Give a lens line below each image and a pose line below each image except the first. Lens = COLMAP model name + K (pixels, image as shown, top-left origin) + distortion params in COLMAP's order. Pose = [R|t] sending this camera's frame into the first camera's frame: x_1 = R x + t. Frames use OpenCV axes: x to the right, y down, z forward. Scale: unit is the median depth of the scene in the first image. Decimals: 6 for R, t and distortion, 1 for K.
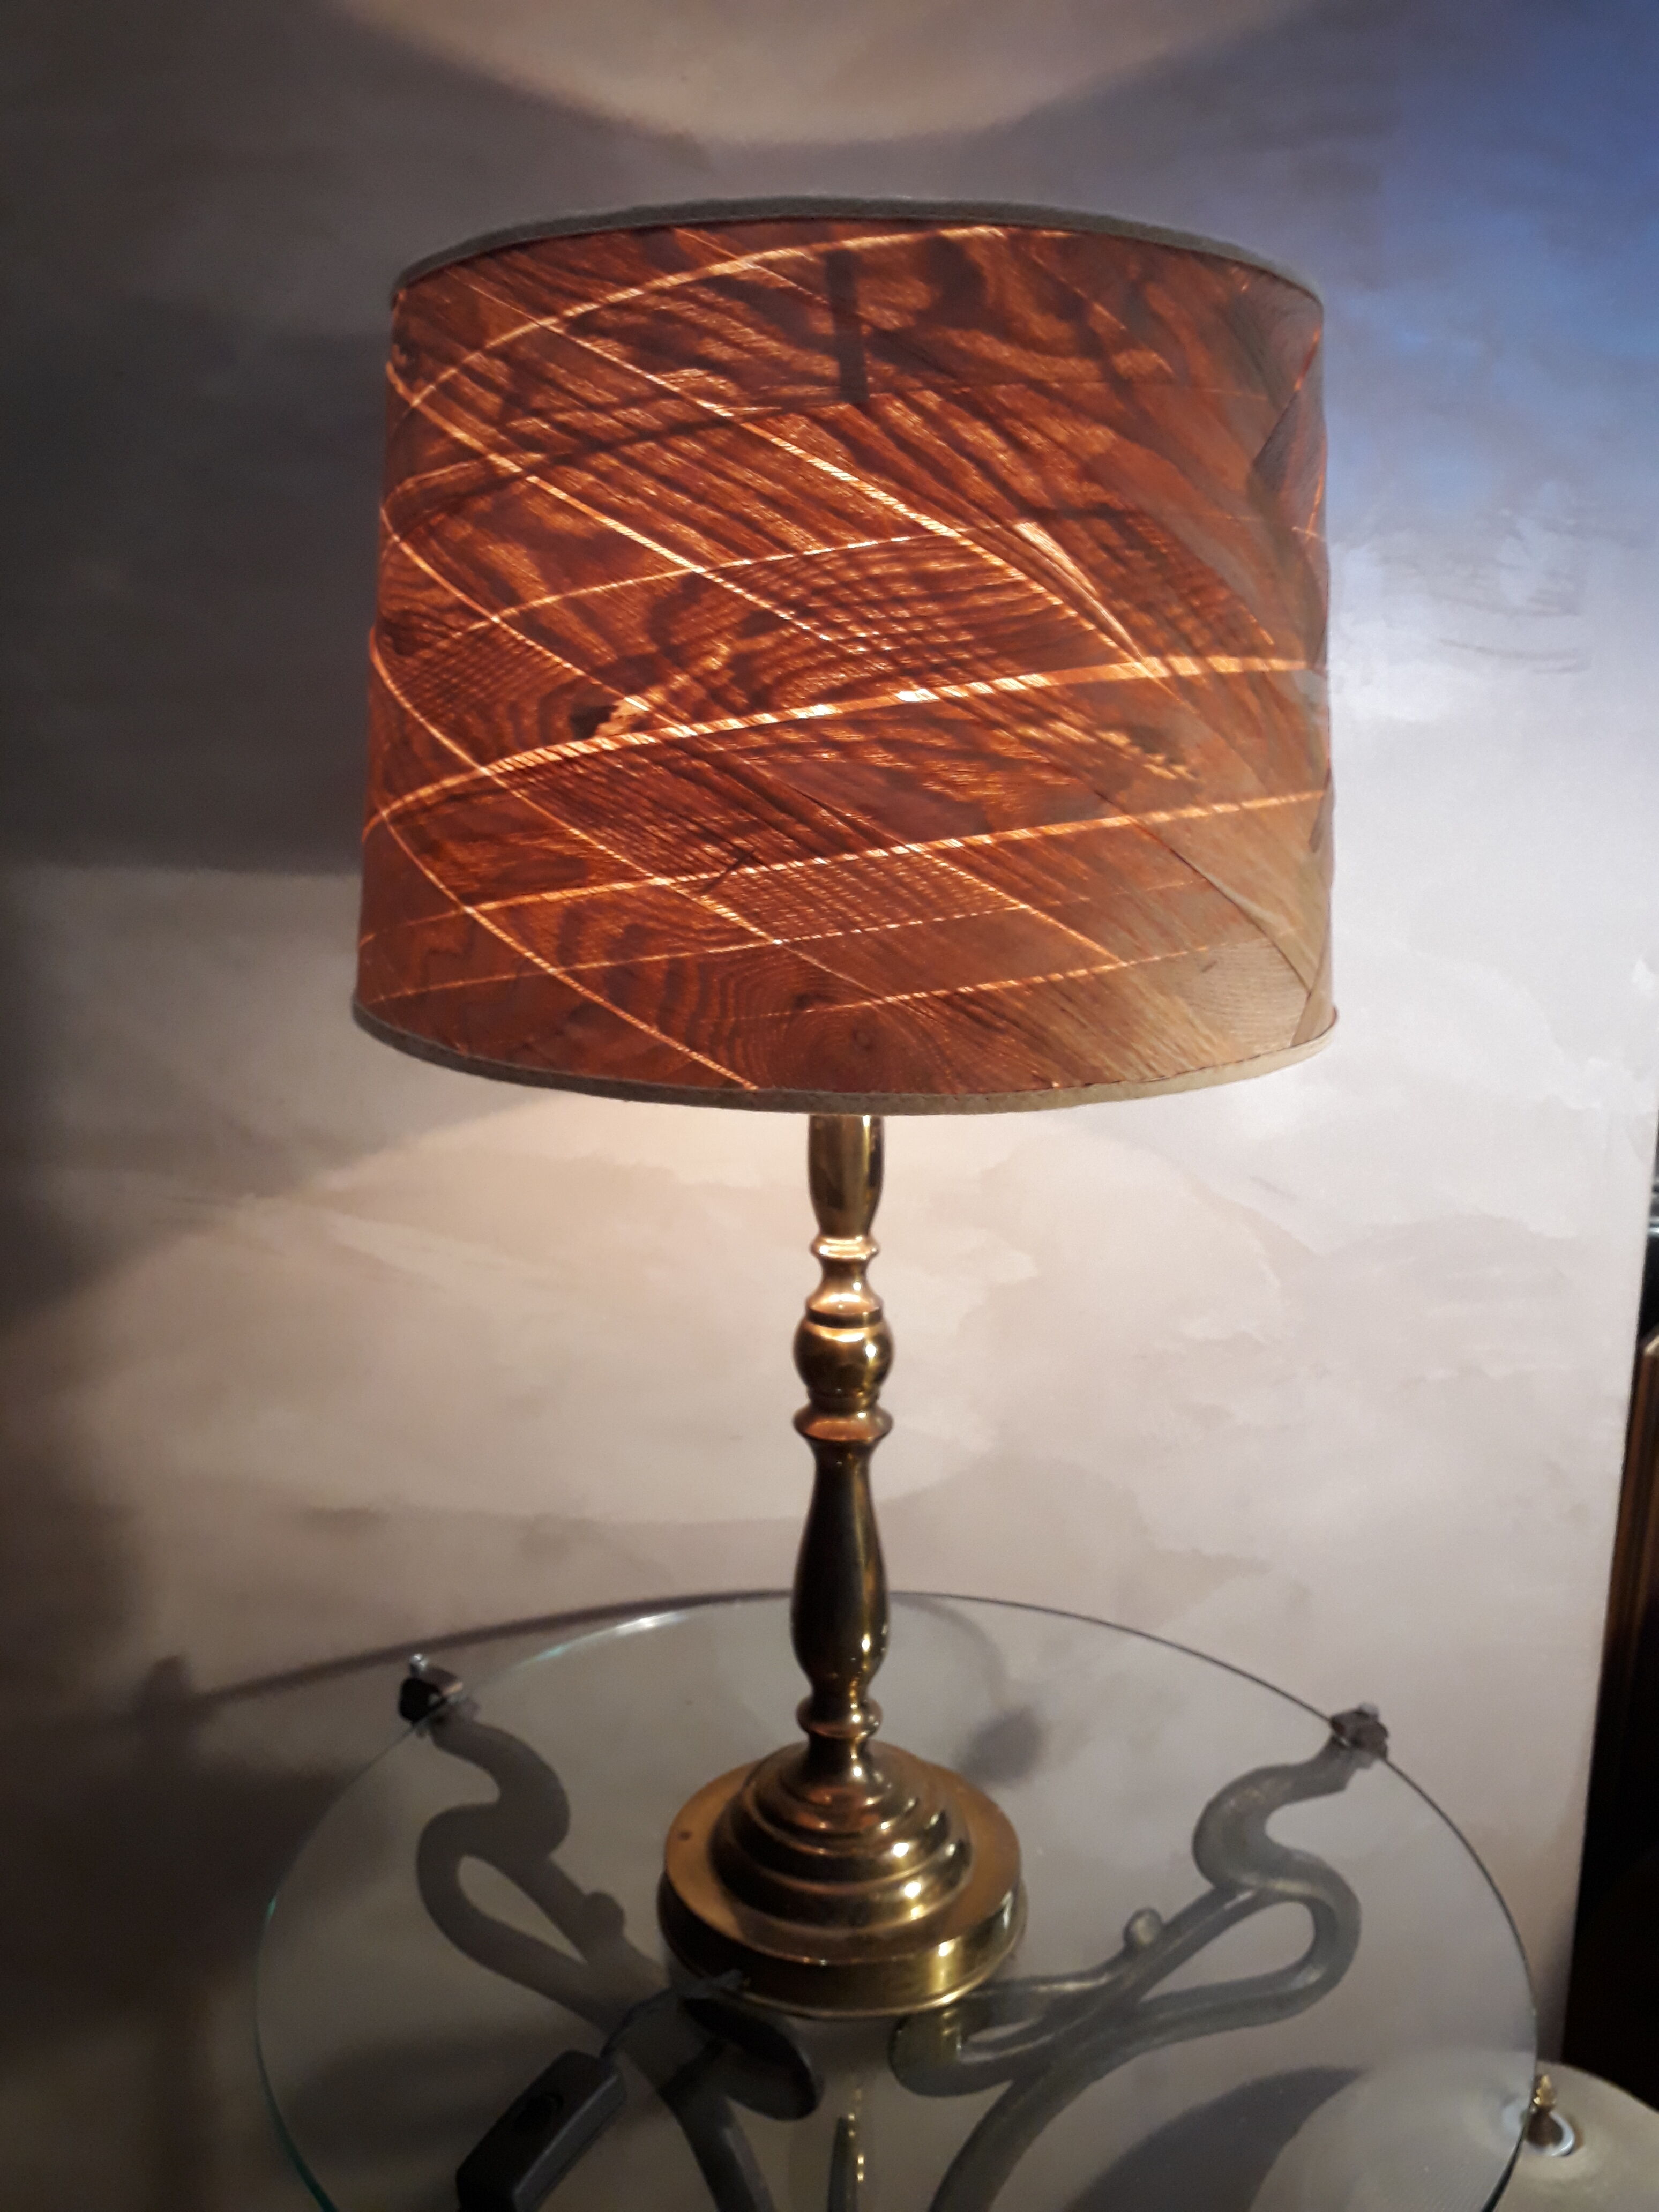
lens RADIAL K [[1798.0, 0, 896.6], [0, 1798.0, 1100.6], [0, 0, 1]] dist [-0.004776, -0.022171]
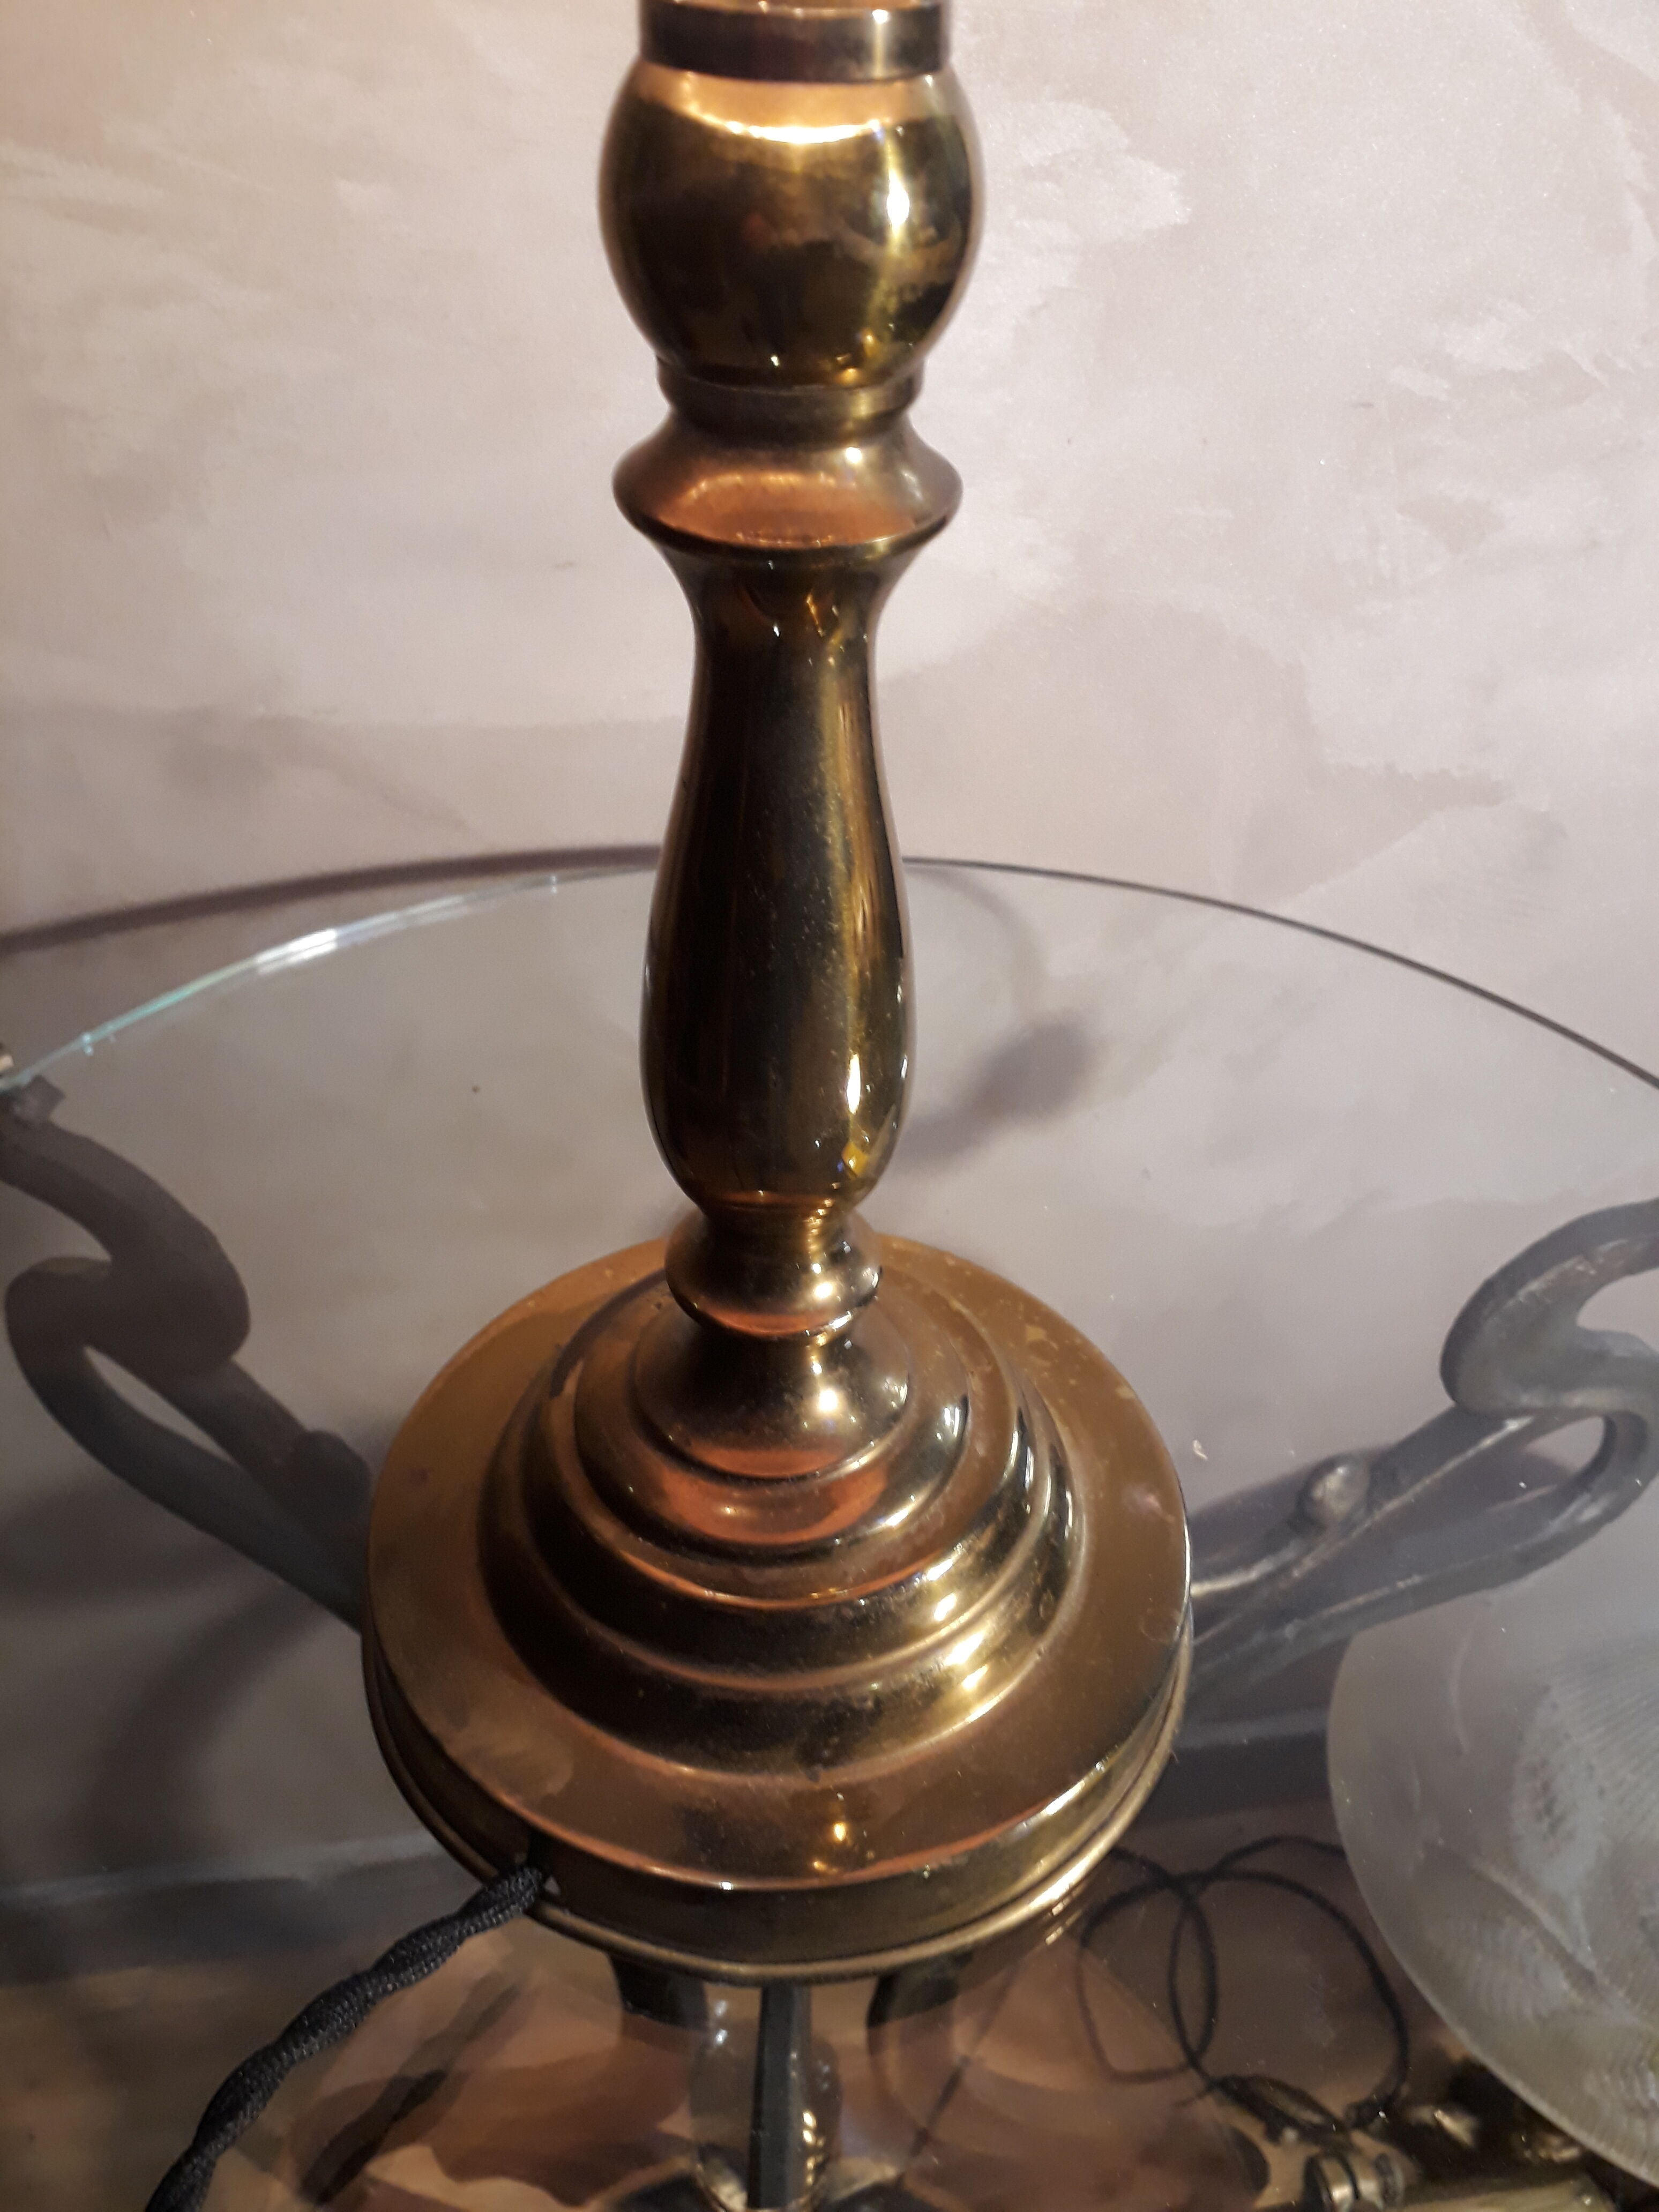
lens RADIAL K [[1798.0, 0, 850.0], [0, 1798.0, 1063.9], [0, 0, 1]] dist [-0.004776, -0.022171]
pose [[0.999791, 0.000740, 0.020423, -0.024133], [-0.009533, 0.900837, 0.434053, 0.129824], [-0.018077, -0.434158, 0.900656, 0.661978]]
